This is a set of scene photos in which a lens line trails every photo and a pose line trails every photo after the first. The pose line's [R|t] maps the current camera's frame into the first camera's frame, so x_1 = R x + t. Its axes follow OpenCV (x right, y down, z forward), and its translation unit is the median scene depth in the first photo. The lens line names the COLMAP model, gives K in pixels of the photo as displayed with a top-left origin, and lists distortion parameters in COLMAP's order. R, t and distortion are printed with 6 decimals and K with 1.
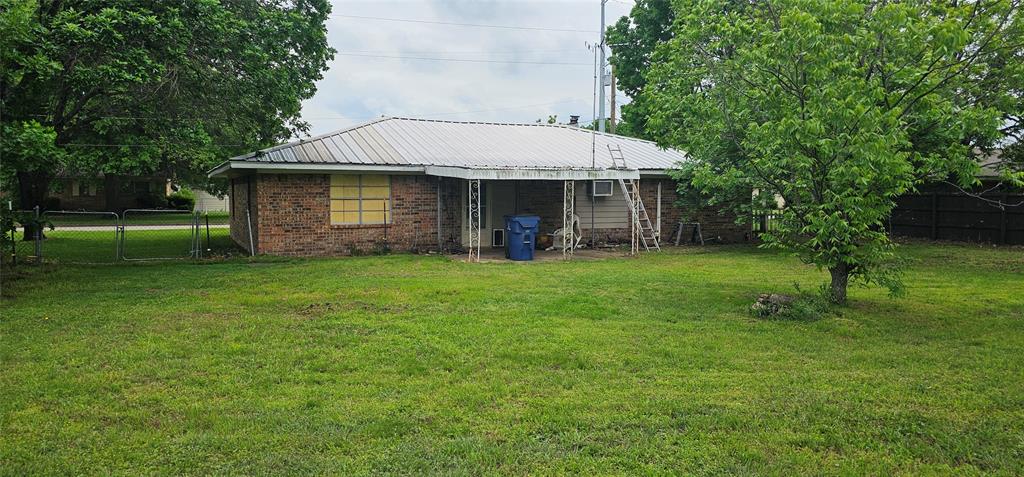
lens RADIAL K [[693.5, 0, 518.5], [0, 693.5, 236.5], [0, 0, 1]] dist [0.004108, -0.004023]
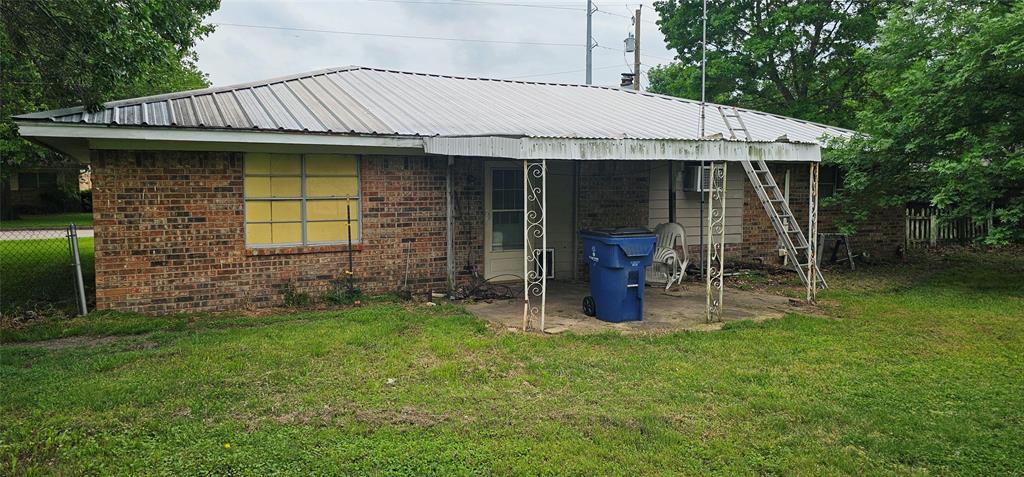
lens RADIAL K [[693.5, 0, 504.6], [0, 693.5, 242.0], [0, 0, 1]] dist [0.004108, -0.004023]
pose [[0.999691, -0.004497, 0.024457, -0.086663], [0.004049, 0.999824, 0.018312, -0.030683], [-0.024535, -0.018207, 0.999533, 0.465787]]
